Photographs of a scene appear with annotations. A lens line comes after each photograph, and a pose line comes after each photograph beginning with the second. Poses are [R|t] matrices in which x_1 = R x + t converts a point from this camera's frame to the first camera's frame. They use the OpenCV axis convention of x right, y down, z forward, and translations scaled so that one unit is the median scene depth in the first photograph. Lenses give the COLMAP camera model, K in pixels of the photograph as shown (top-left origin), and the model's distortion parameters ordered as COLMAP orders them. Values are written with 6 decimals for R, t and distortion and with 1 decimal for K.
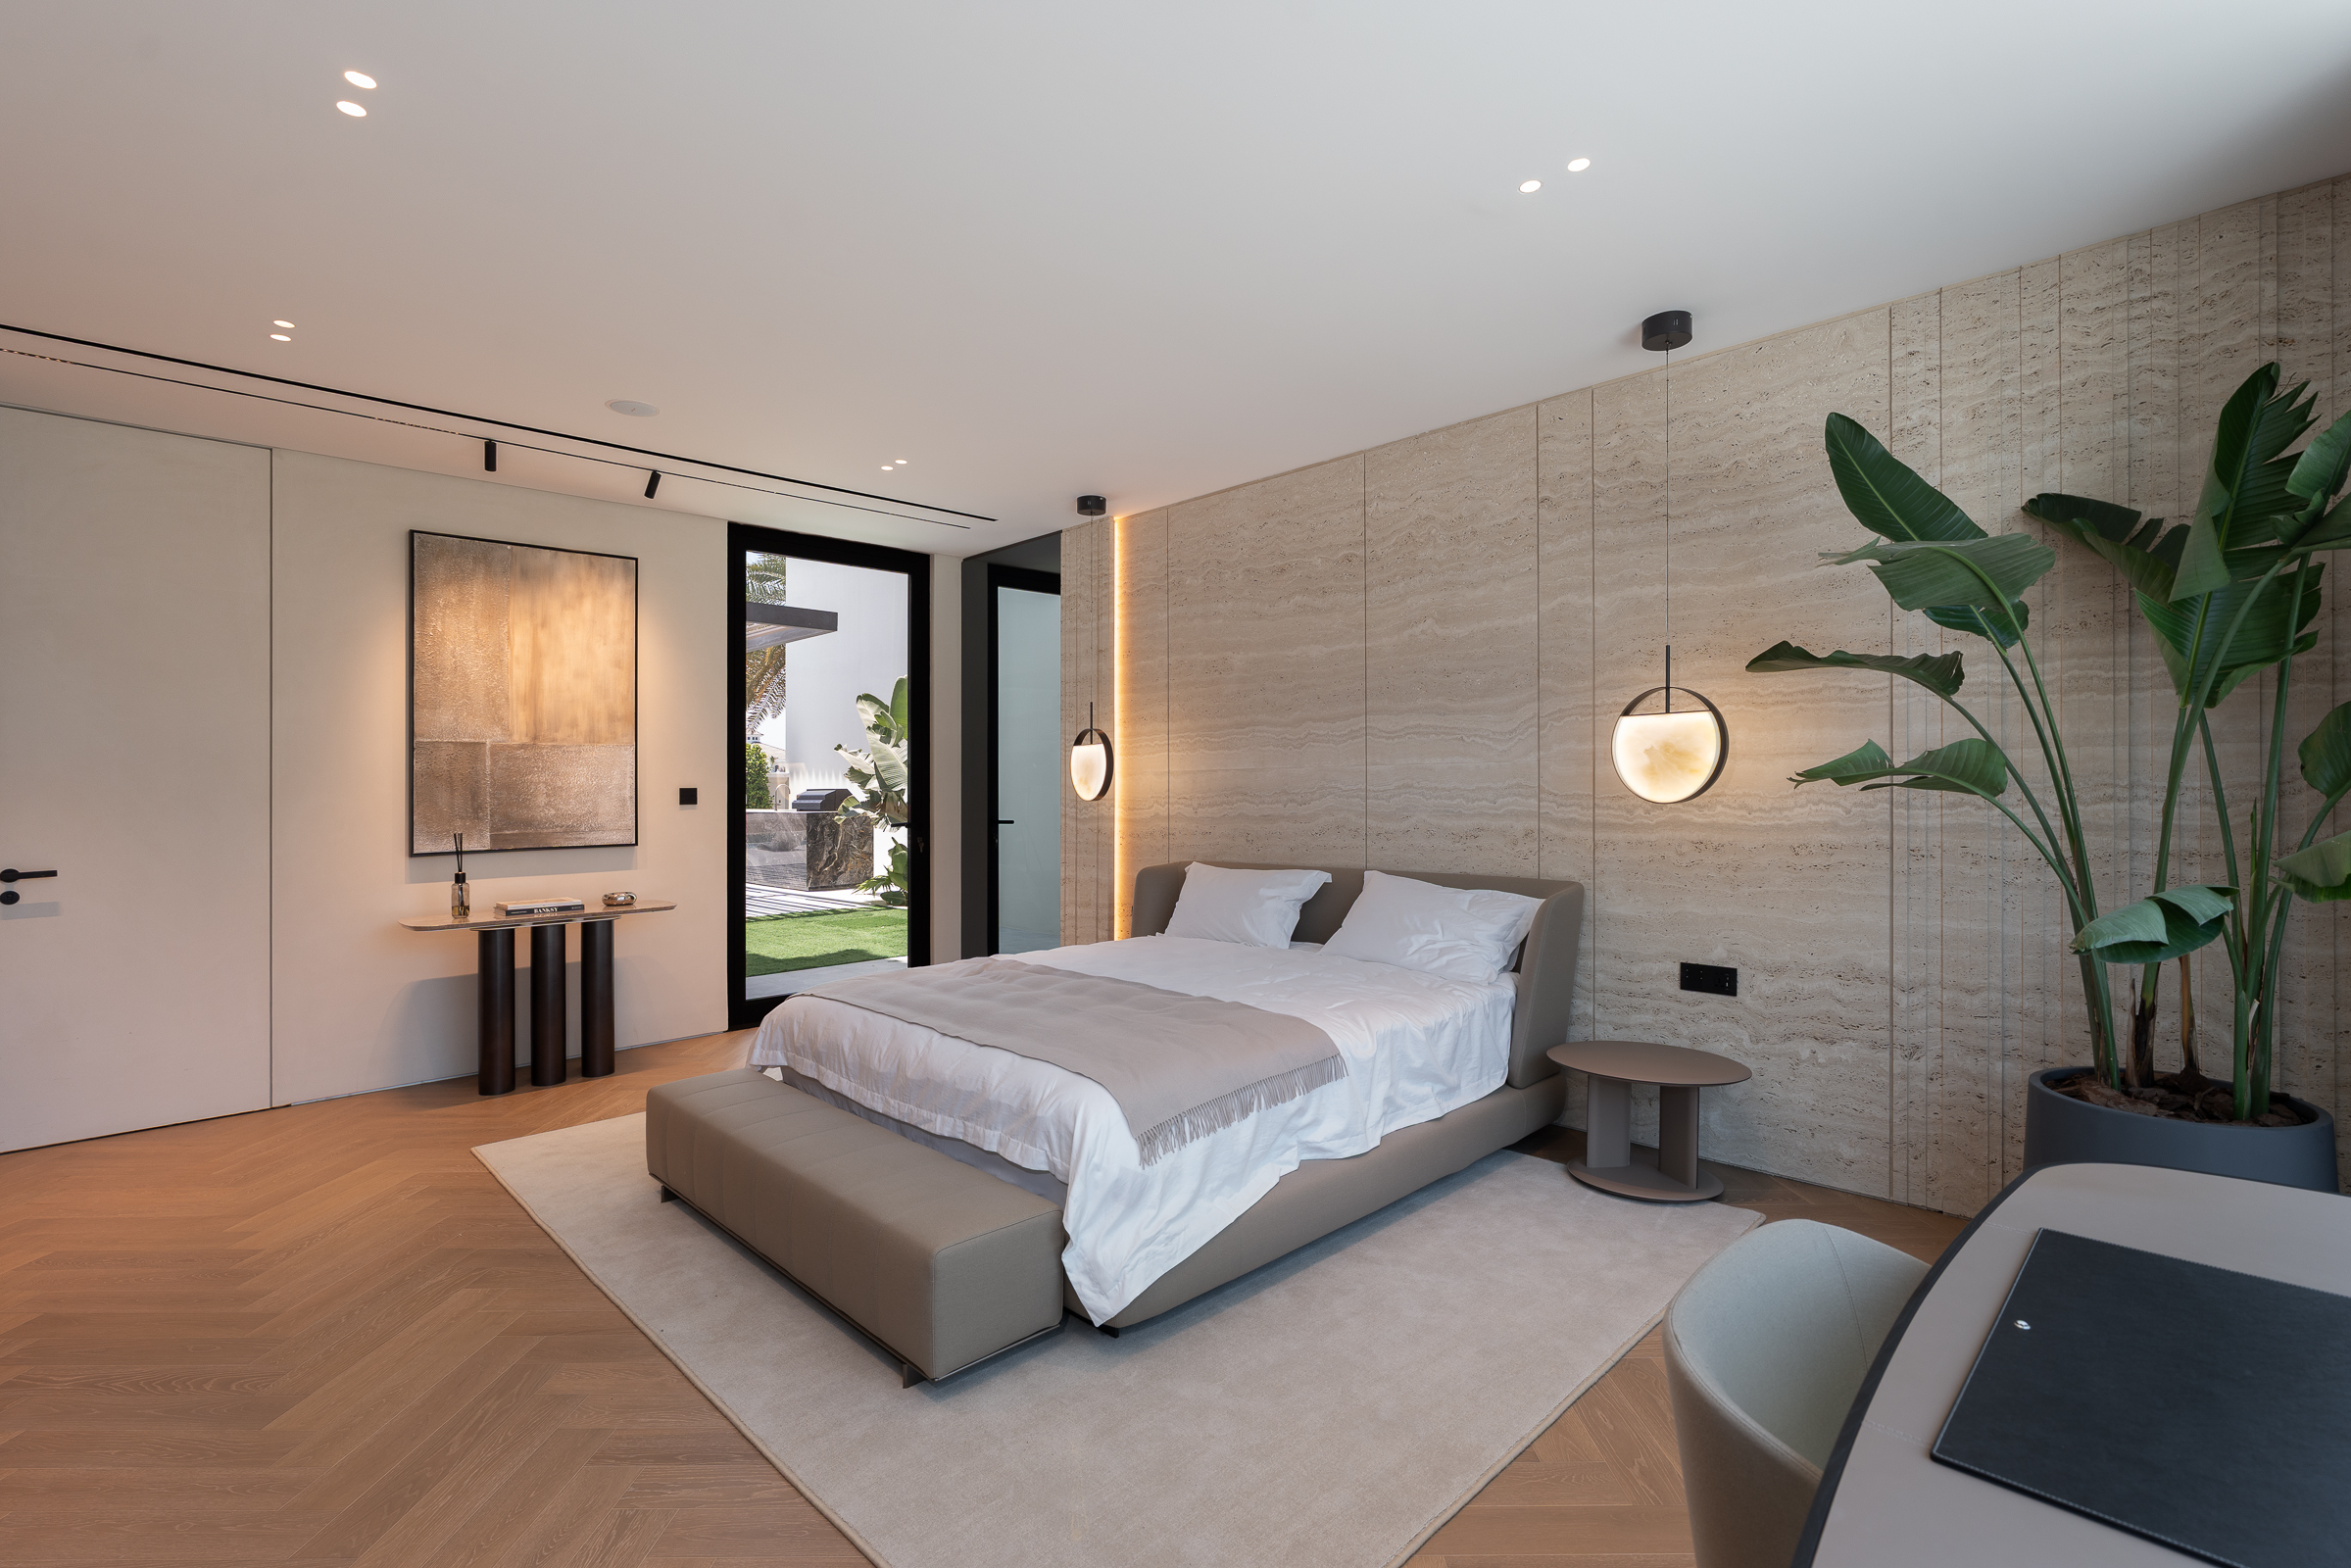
lens RADIAL K [[1070.3, 0, 1176.1], [0, 1070.3, 784.0], [0, 0, 1]] dist [-0.004387, 0.002196]
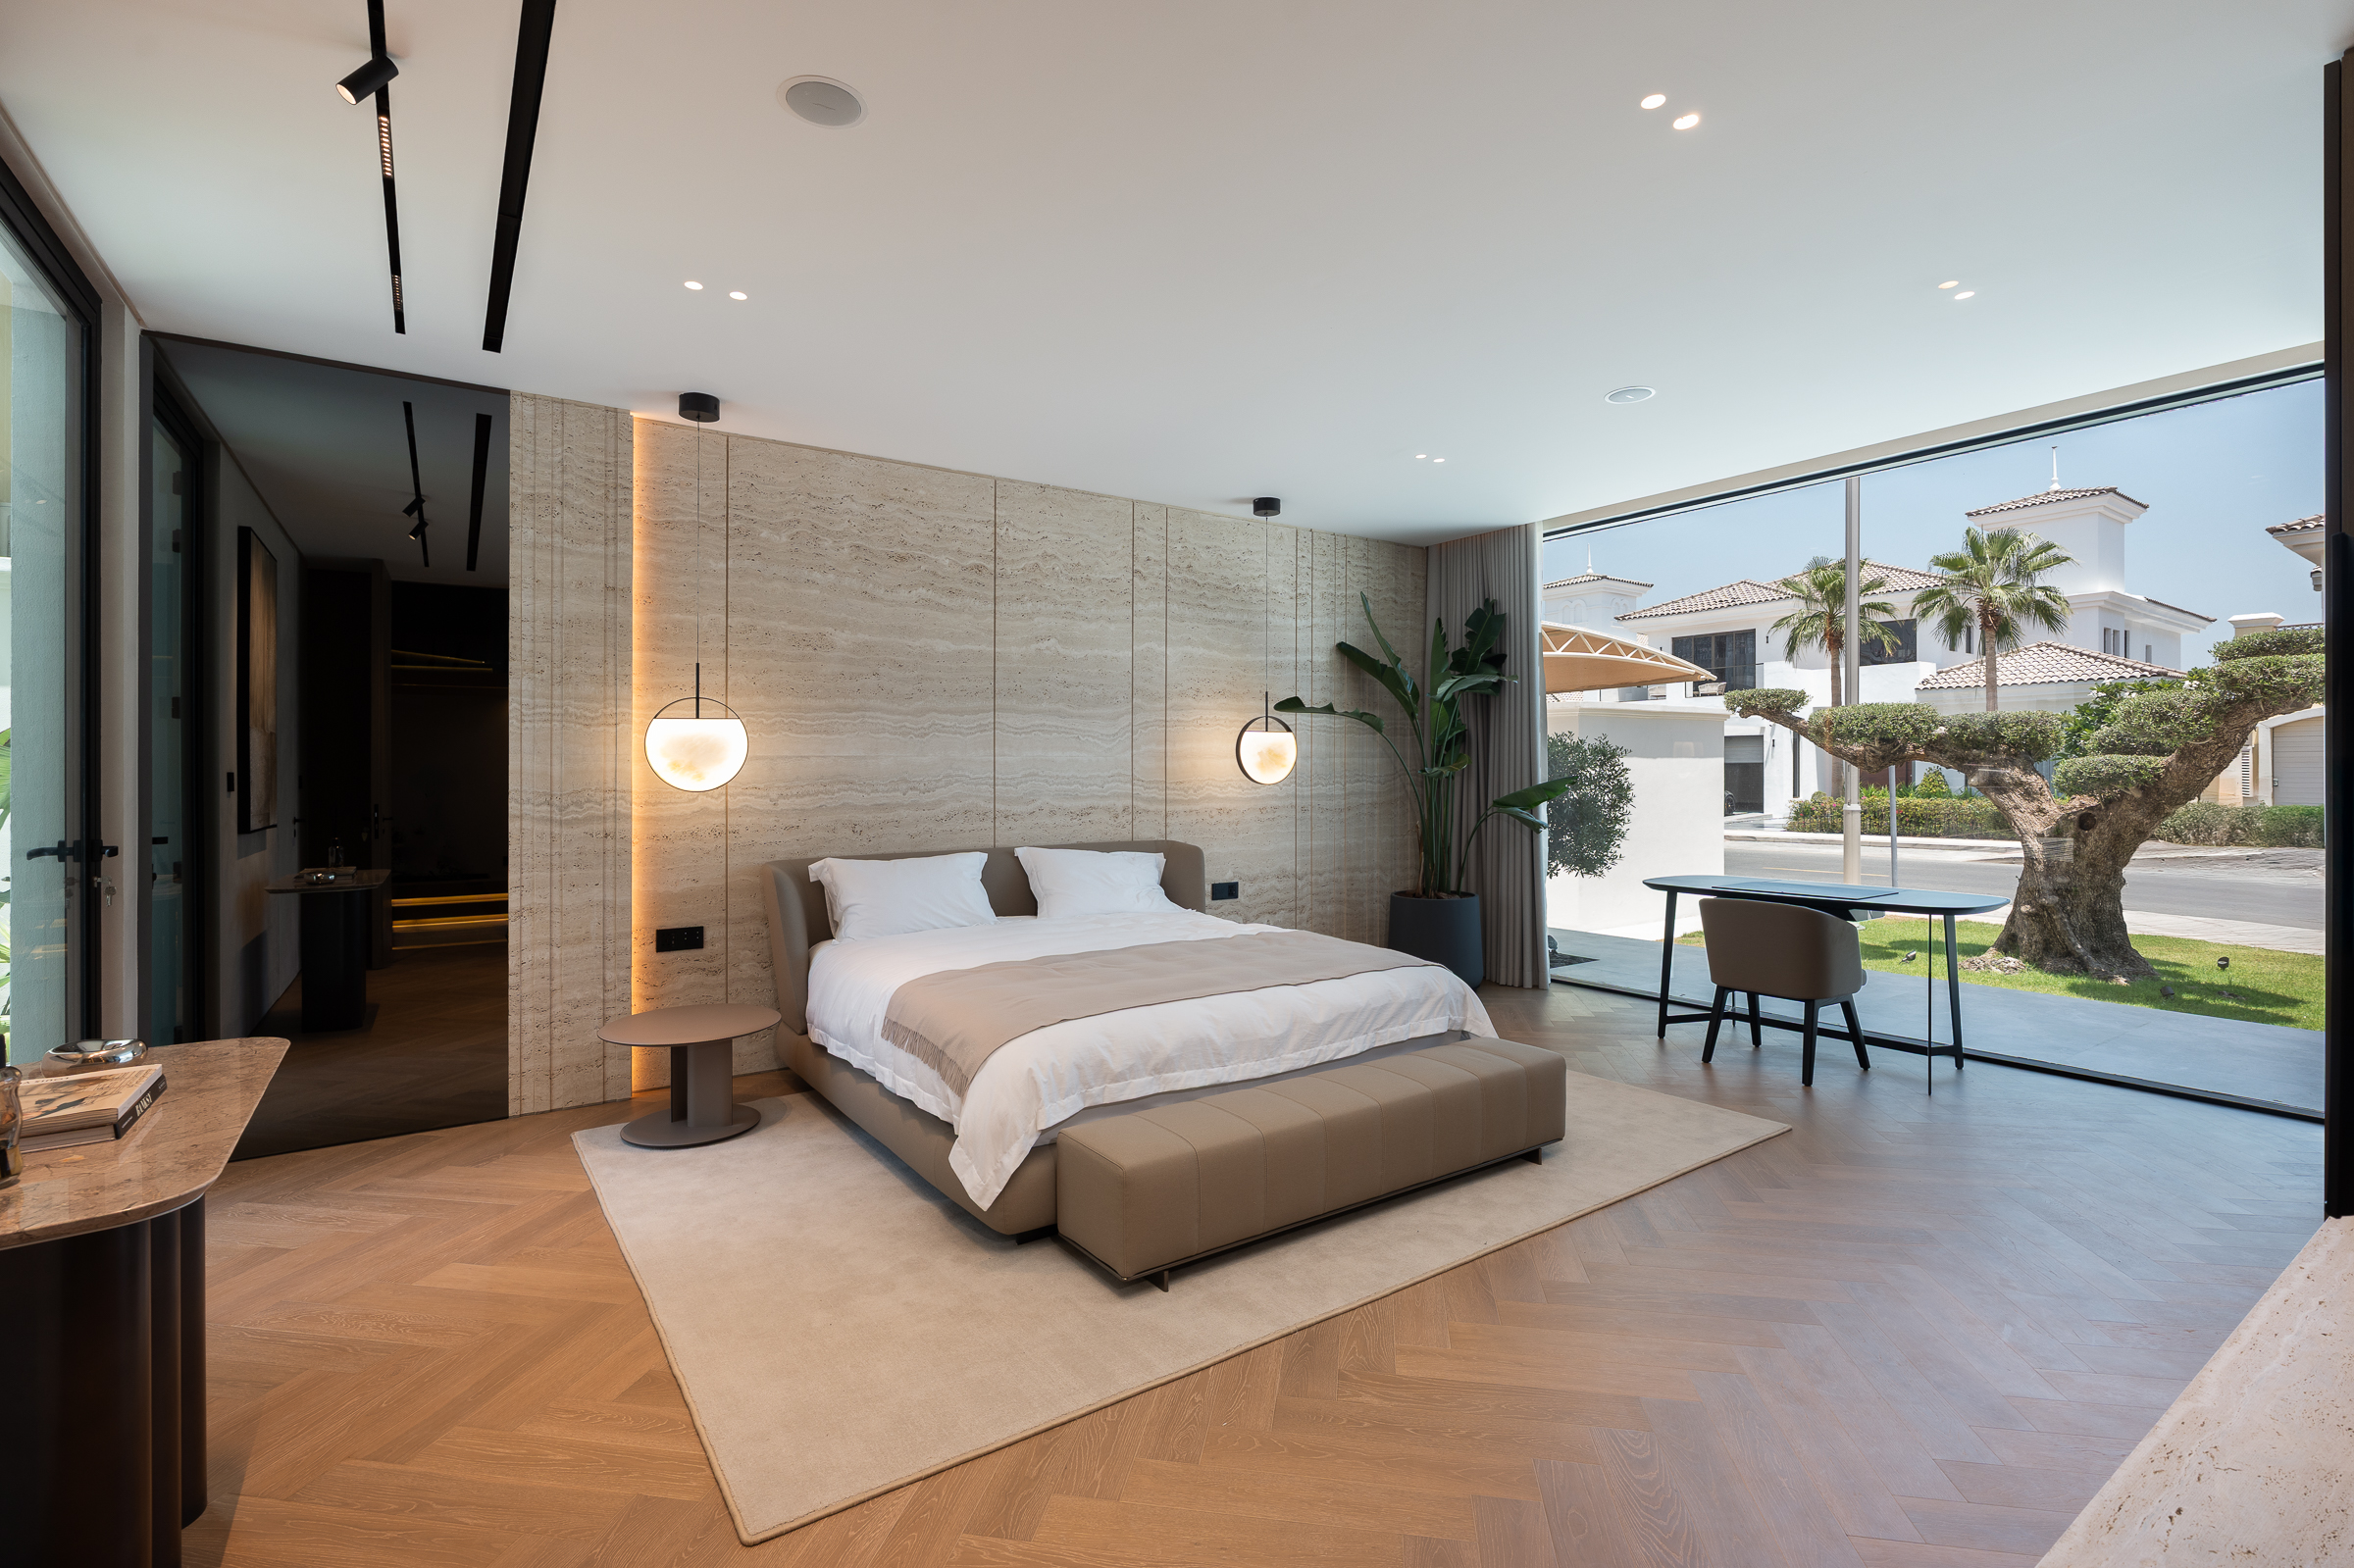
lens RADIAL K [[1071.5, 0, 1179.5], [0, 1071.5, 782.0], [0, 0, 1]] dist [-0.004387, 0.002196]
pose [[0.166994, 0.003651, 0.985951, -0.937372], [0.003758, 0.999984, -0.004339, 0.016147], [-0.985951, 0.004429, 0.166978, 0.641262]]
